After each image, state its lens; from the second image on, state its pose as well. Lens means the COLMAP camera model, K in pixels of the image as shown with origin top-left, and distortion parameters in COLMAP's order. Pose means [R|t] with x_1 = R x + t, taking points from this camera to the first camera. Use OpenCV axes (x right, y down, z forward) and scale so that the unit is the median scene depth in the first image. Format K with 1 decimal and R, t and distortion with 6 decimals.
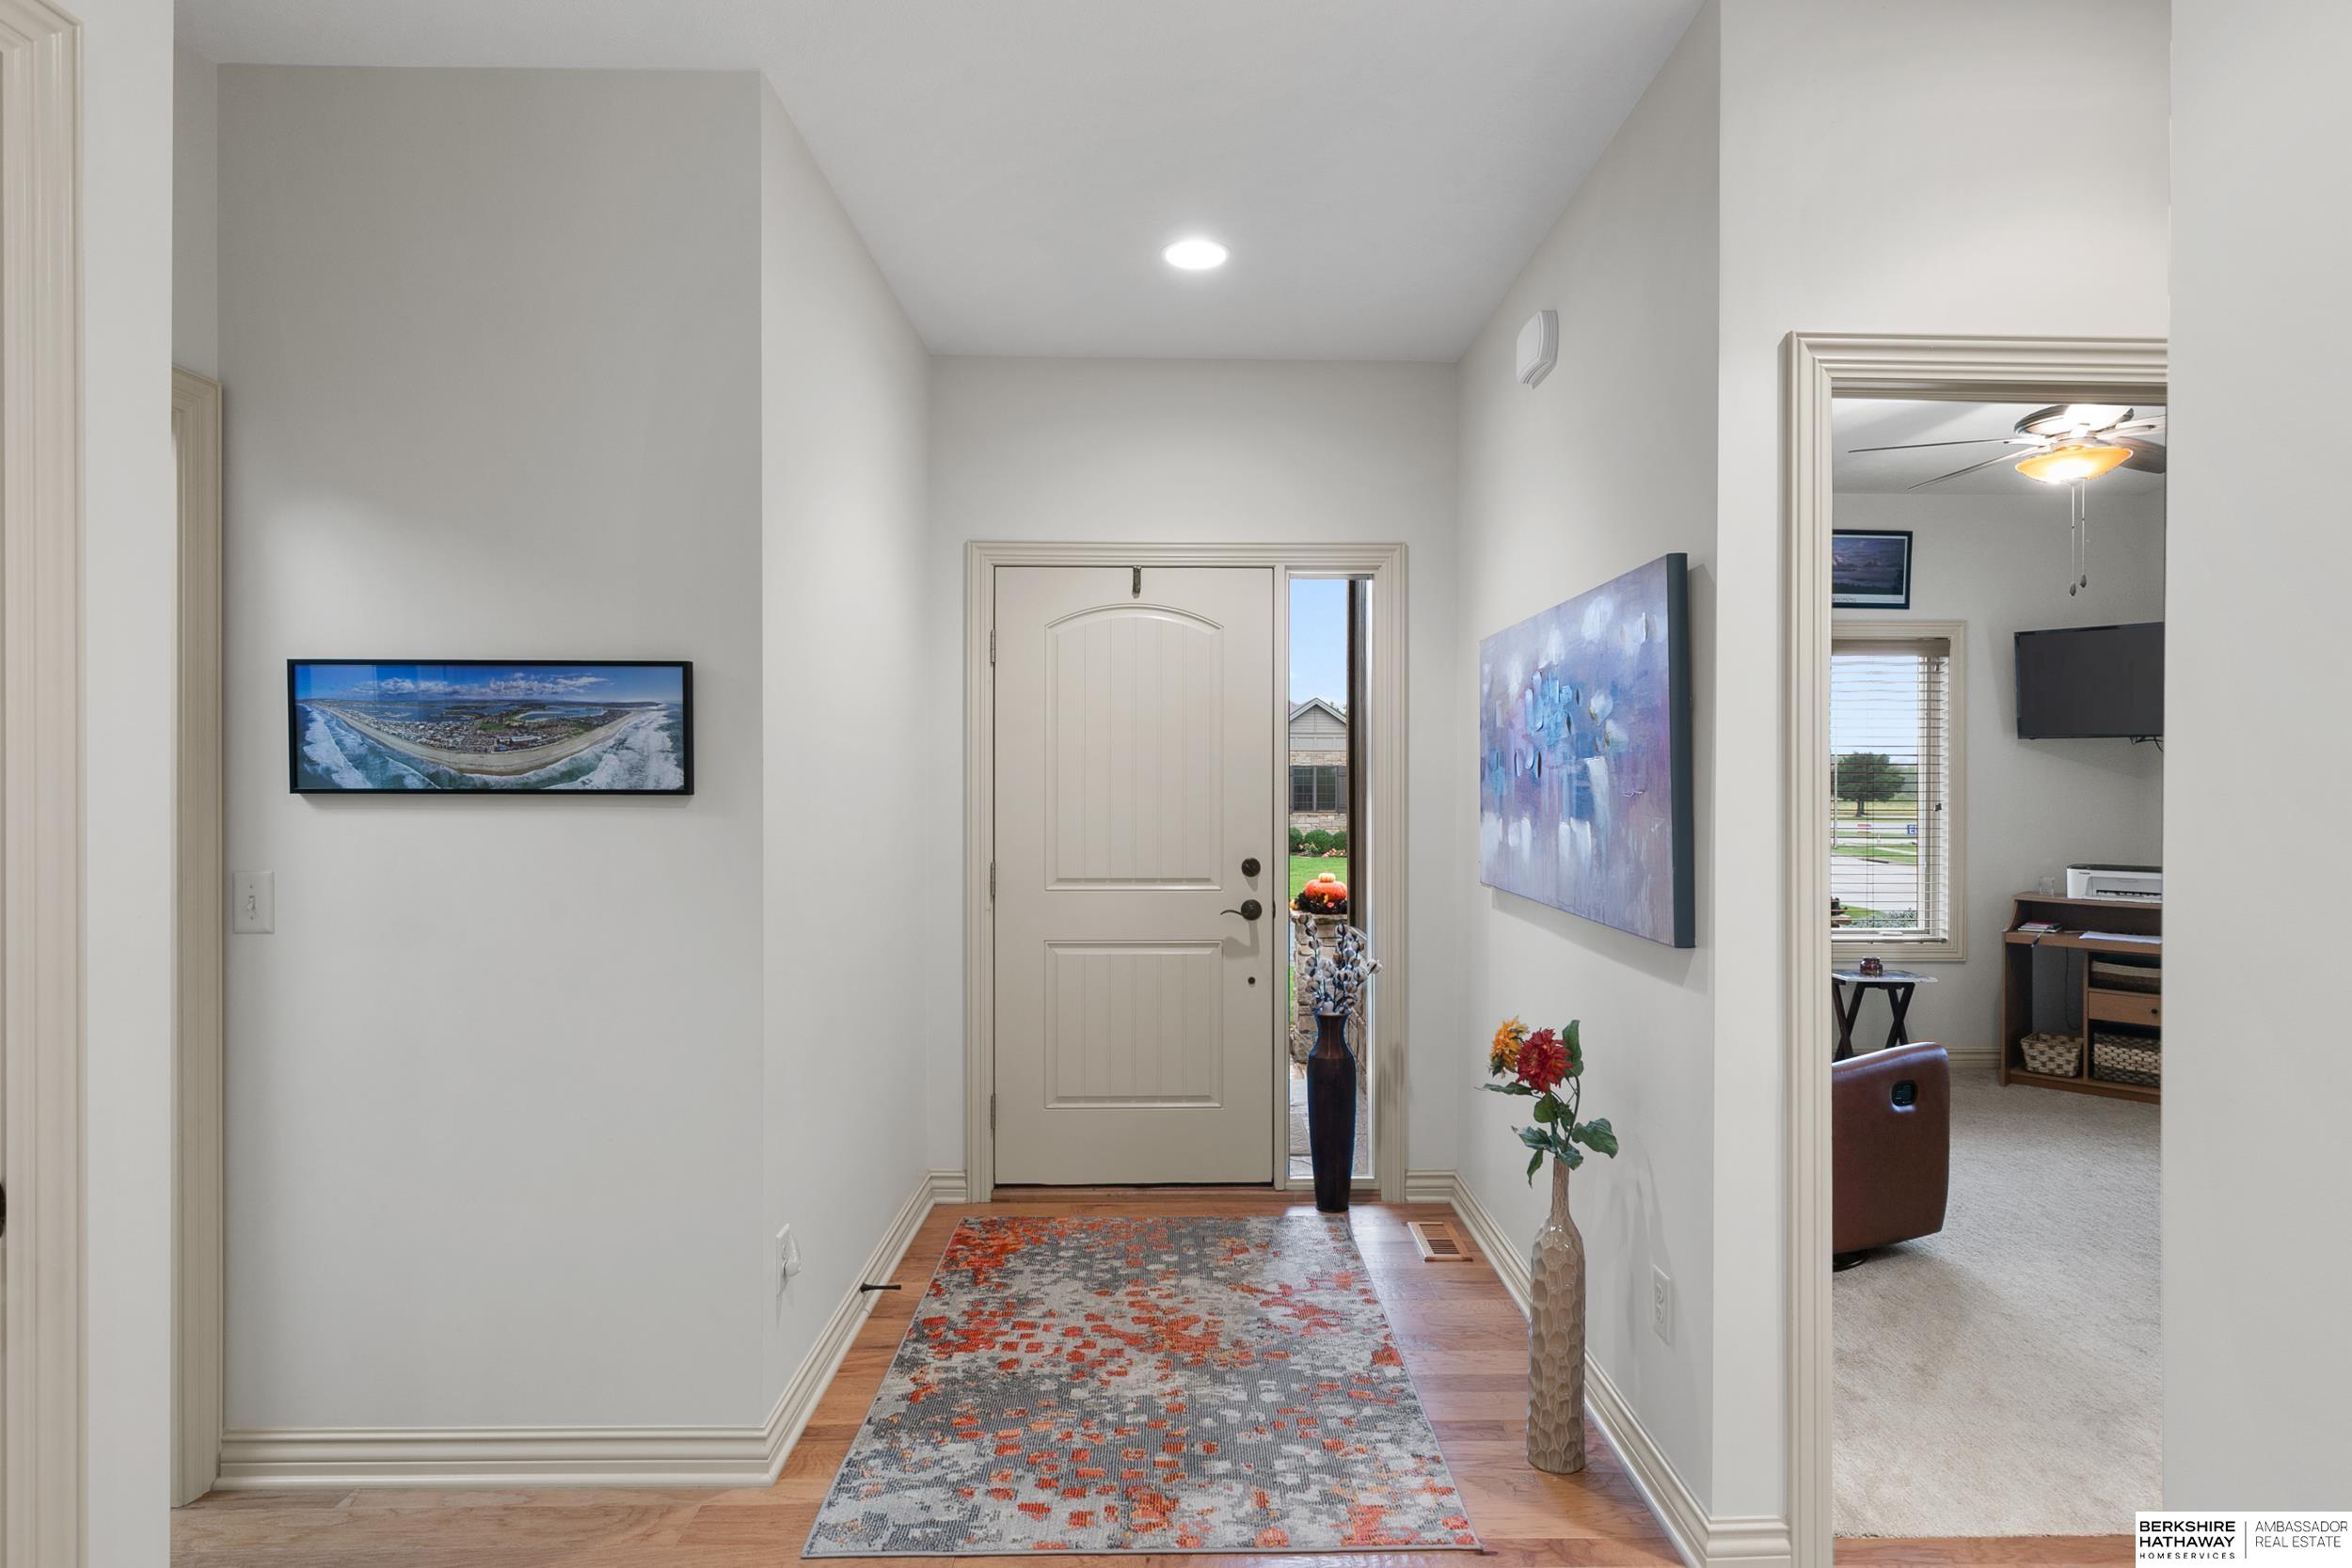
lens RADIAL K [[1348.1, 0, 1163.0], [0, 1348.1, 779.2], [0, 0, 1]] dist [0.011098, -0.000113]
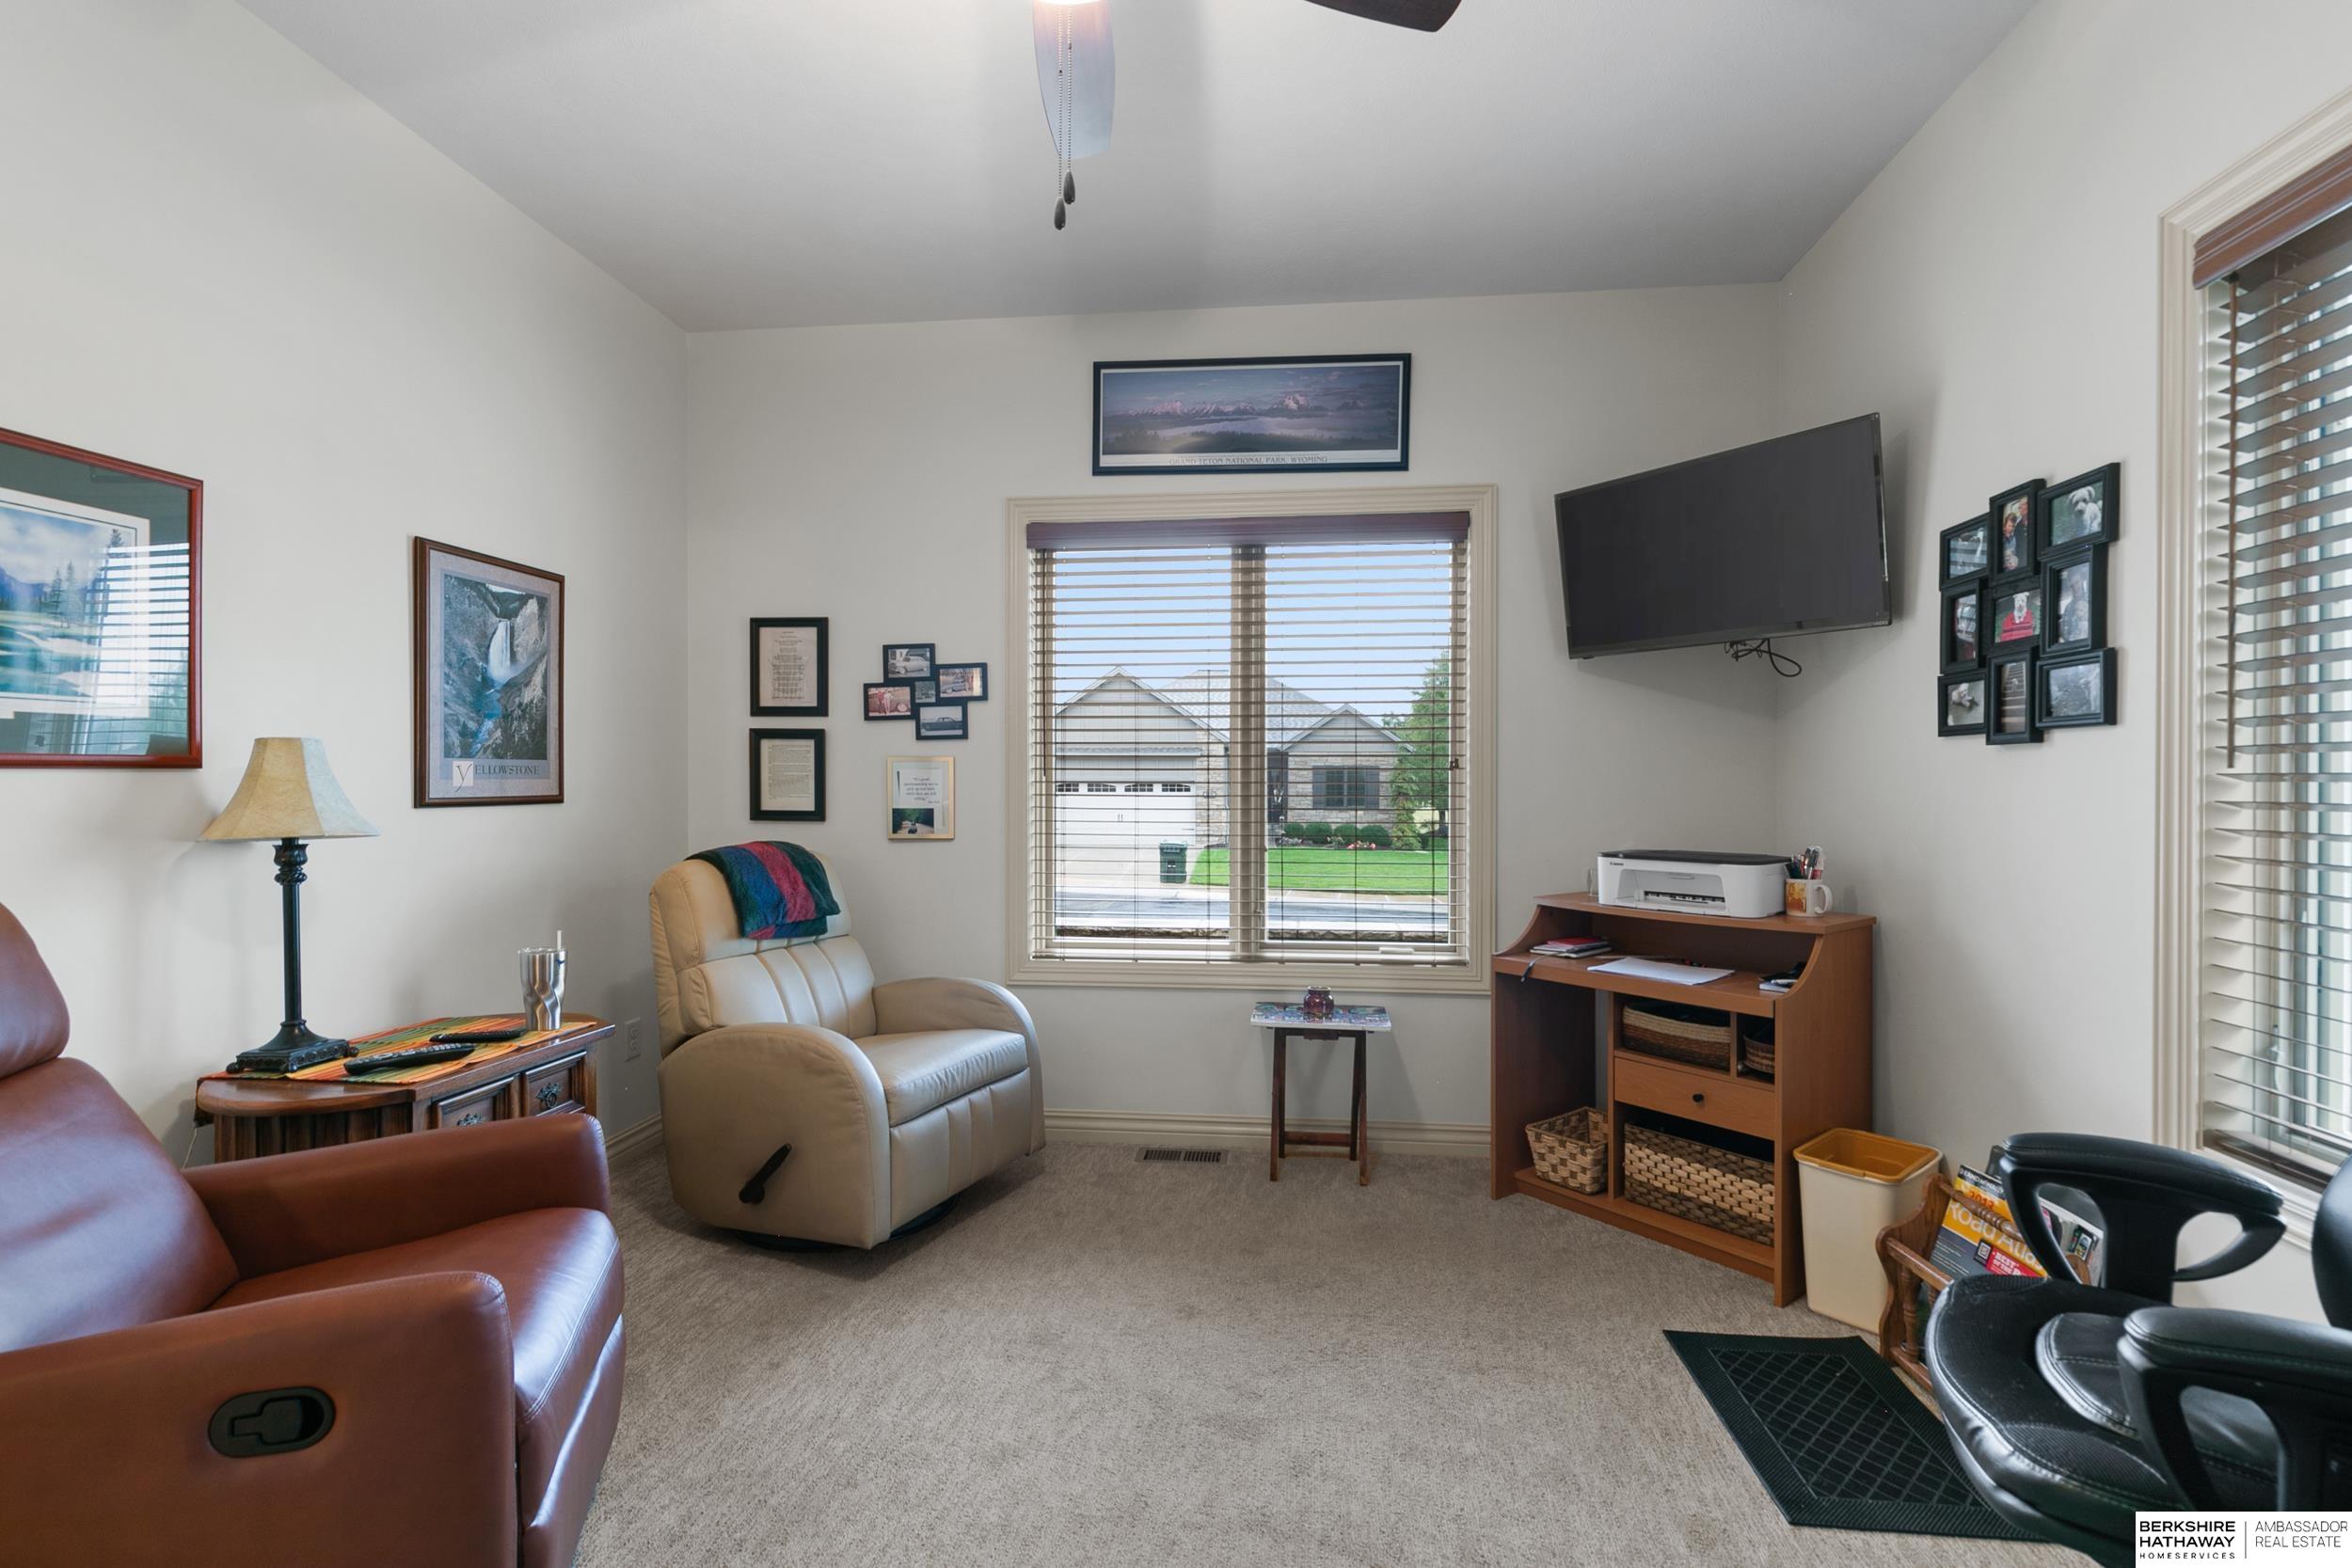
lens RADIAL K [[1061.5, 0, 1191.5], [0, 1061.5, 792.3], [0, 0, 1]] dist [0.014426, -0.001537]
pose [[0.988340, 0.001203, -0.152258, 0.557056], [-0.000355, 0.999984, 0.005599, 0.033538], [0.152262, -0.005480, 0.988325, 0.486800]]
